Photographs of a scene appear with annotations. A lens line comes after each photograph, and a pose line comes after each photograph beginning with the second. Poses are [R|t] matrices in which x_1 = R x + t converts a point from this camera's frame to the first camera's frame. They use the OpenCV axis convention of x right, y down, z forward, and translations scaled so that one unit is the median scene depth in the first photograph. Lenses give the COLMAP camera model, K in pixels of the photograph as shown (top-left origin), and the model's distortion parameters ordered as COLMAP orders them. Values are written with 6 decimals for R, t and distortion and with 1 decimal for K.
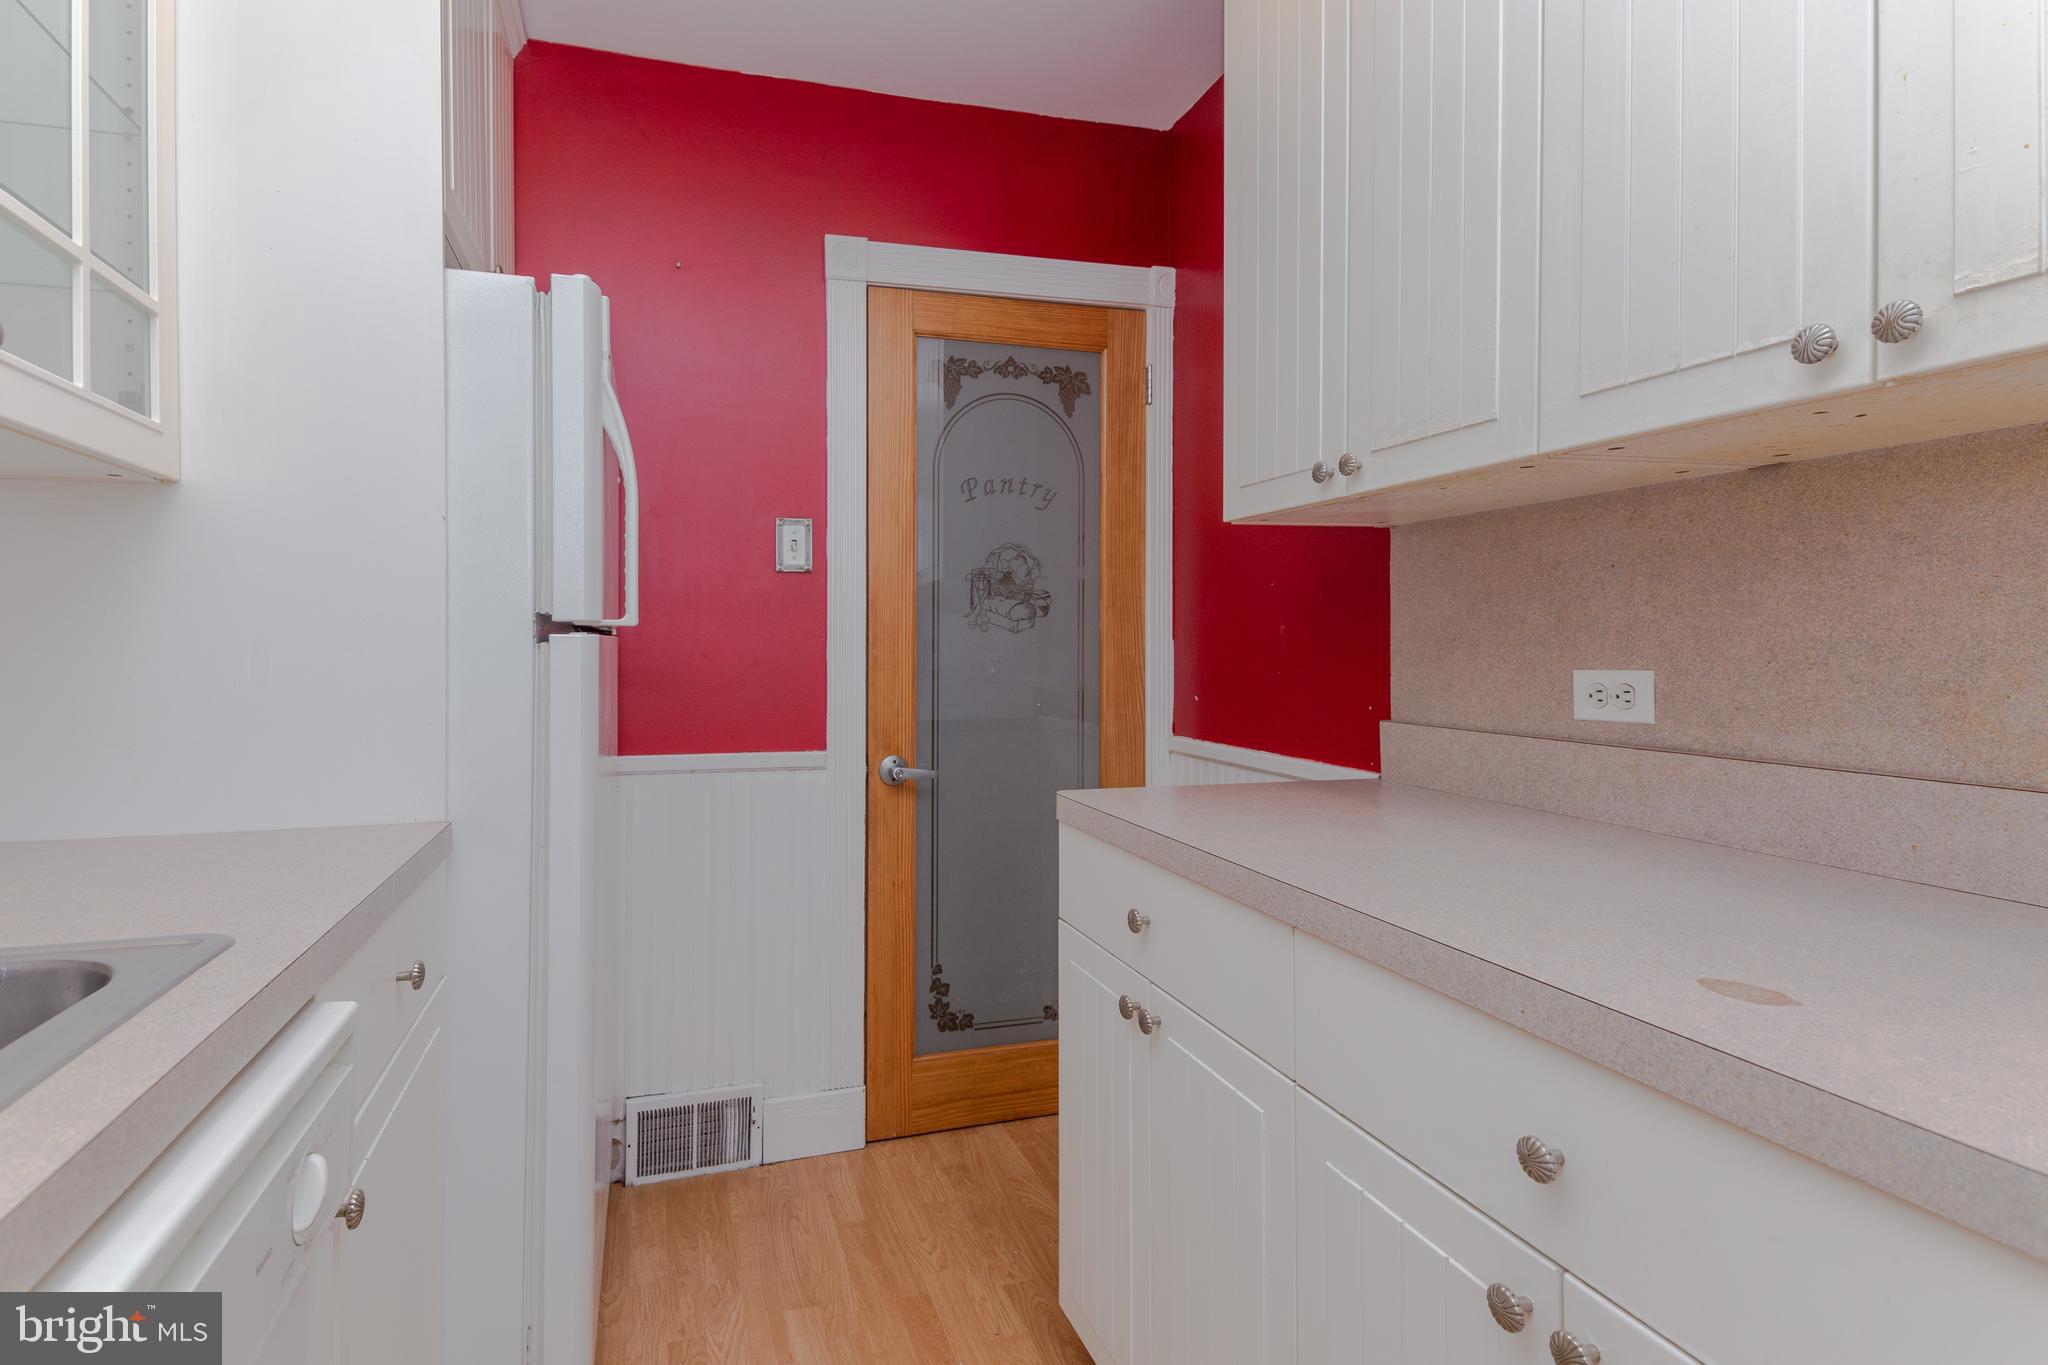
lens RADIAL K [[1008.6, 0, 928.6], [0, 1008.6, 644.2], [0, 0, 1]] dist [0.050642, -0.002965]
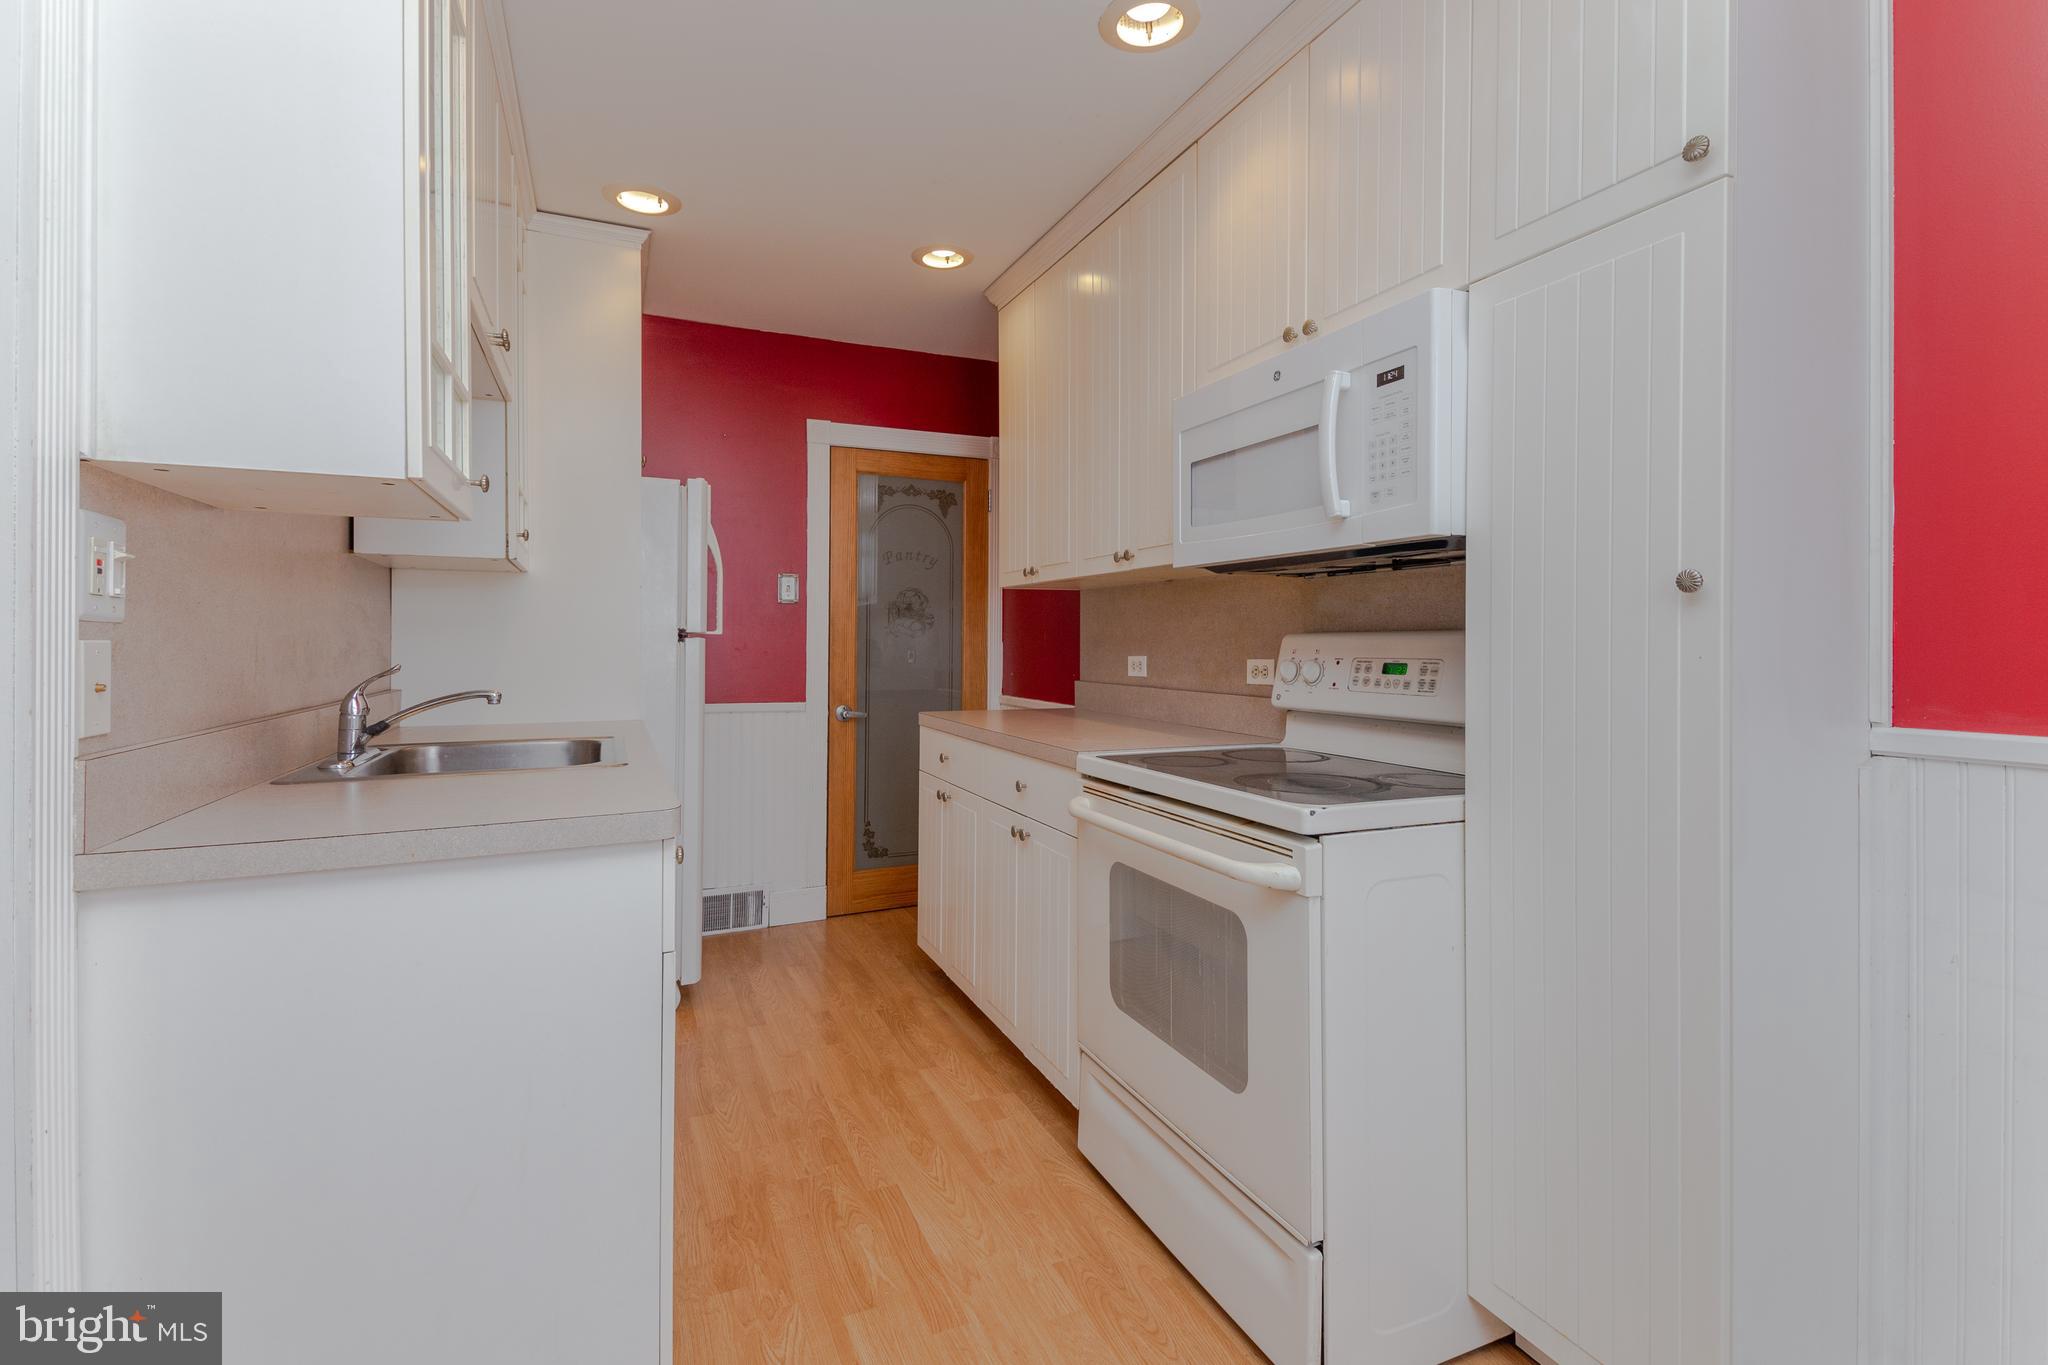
lens RADIAL K [[922.0, 0, 1025.7], [0, 922.0, 648.8], [0, 0, 1]] dist [0.046302, -0.017367]
pose [[0.988493, 0.005924, 0.151148, 0.038075], [-0.006613, 0.999970, 0.004051, 0.000478], [-0.151120, -0.005004, 0.988503, -0.712228]]
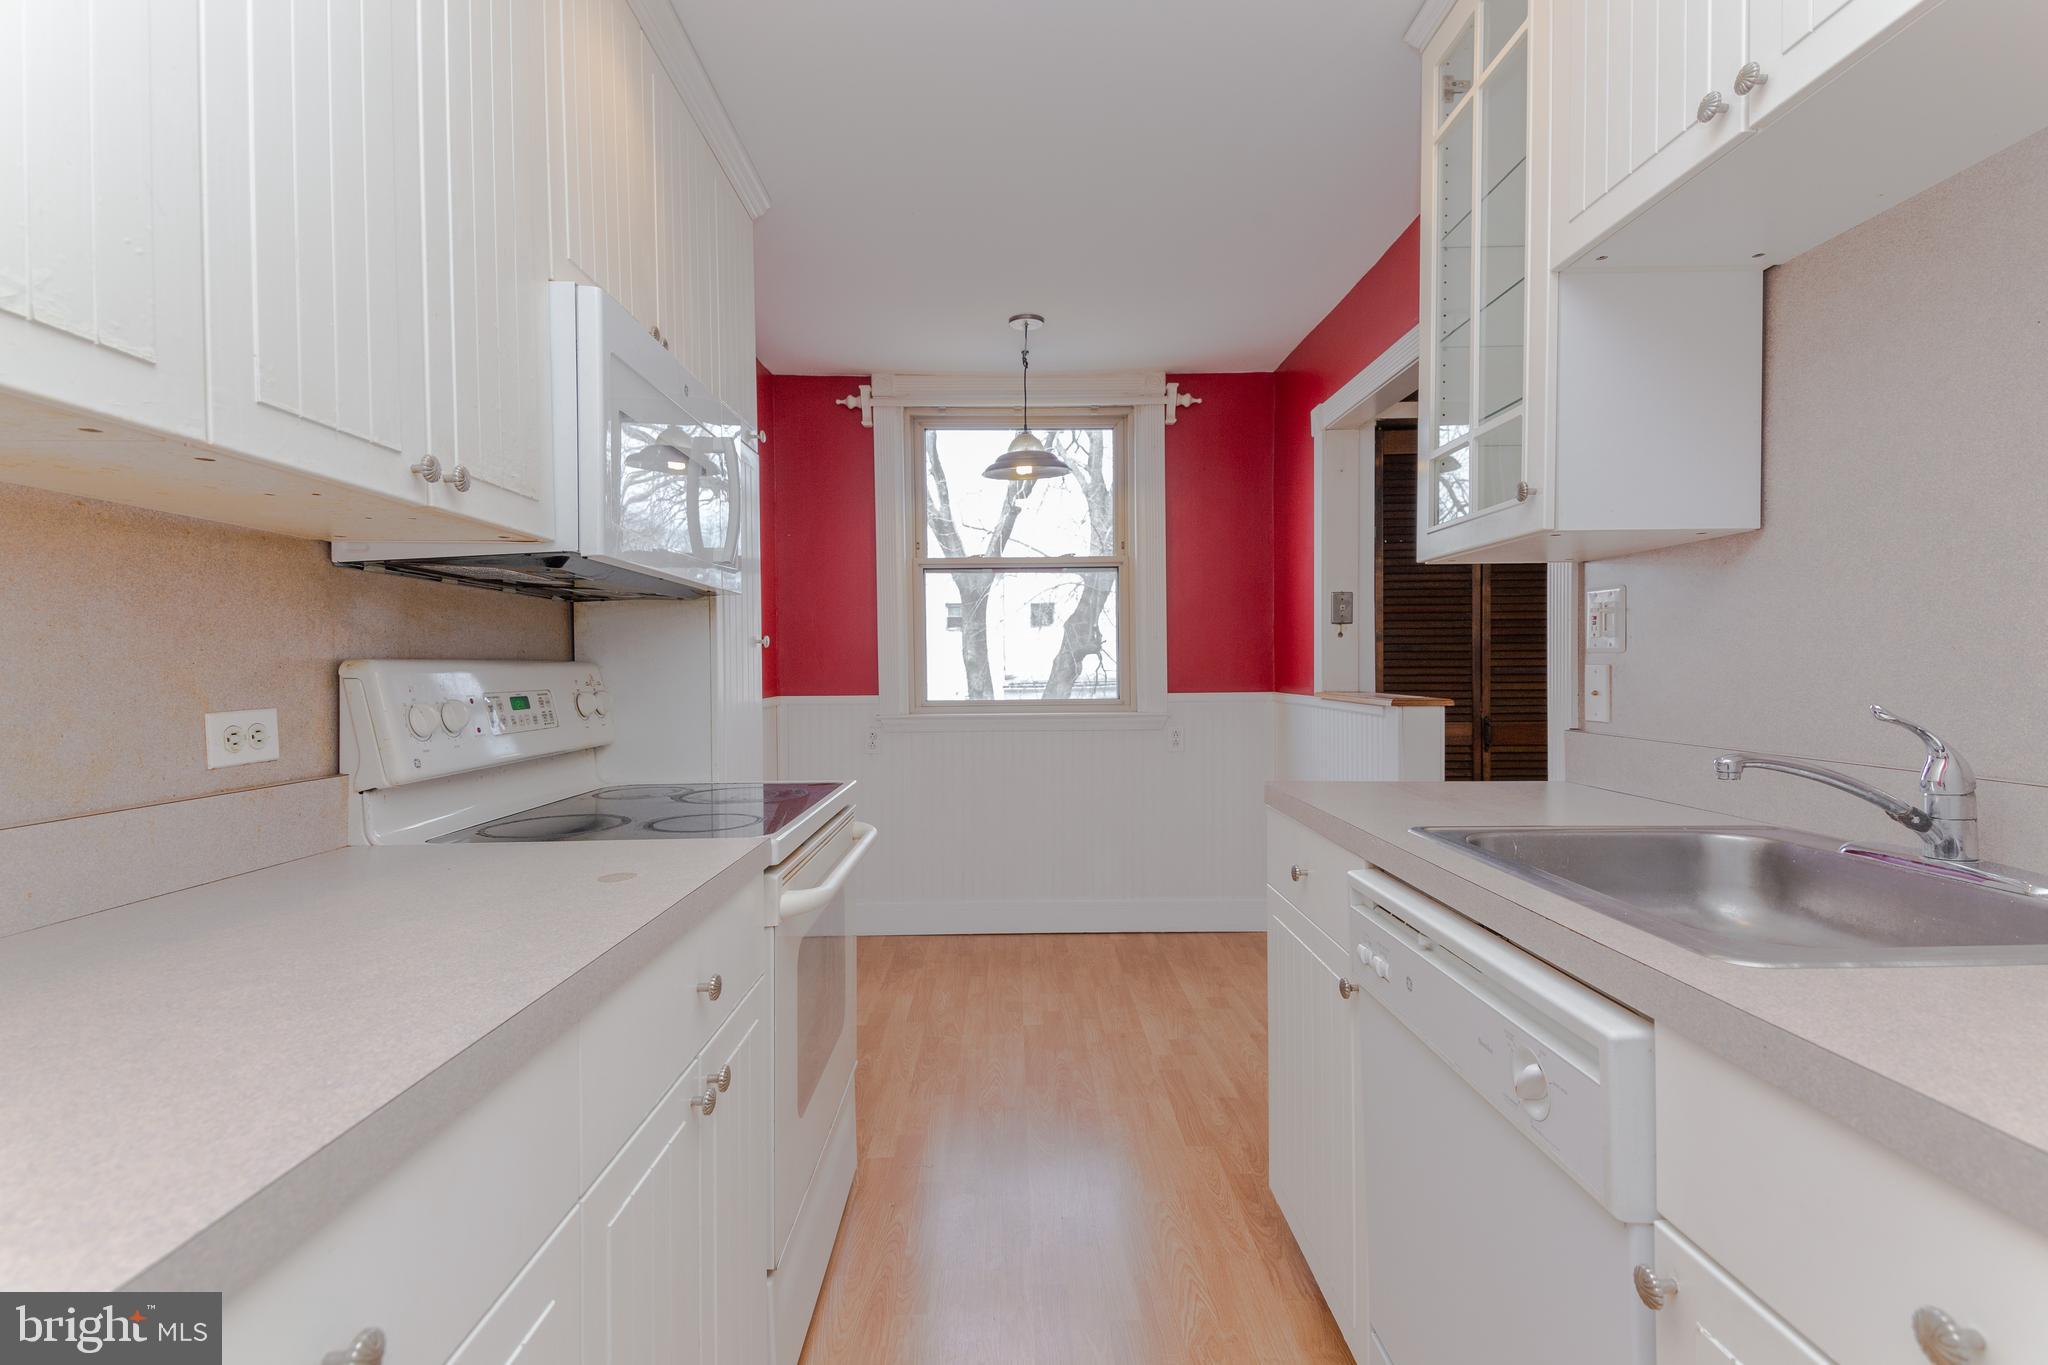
lens RADIAL K [[1008.6, 0, 1039.6], [0, 1008.6, 670.9], [0, 0, 1]] dist [0.050642, -0.002965]
pose [[-0.966543, 0.019997, 0.255725, -0.152645], [0.020400, 0.999791, -0.001075, 0.003769], [-0.255693, 0.004178, -0.966749, 1.047461]]
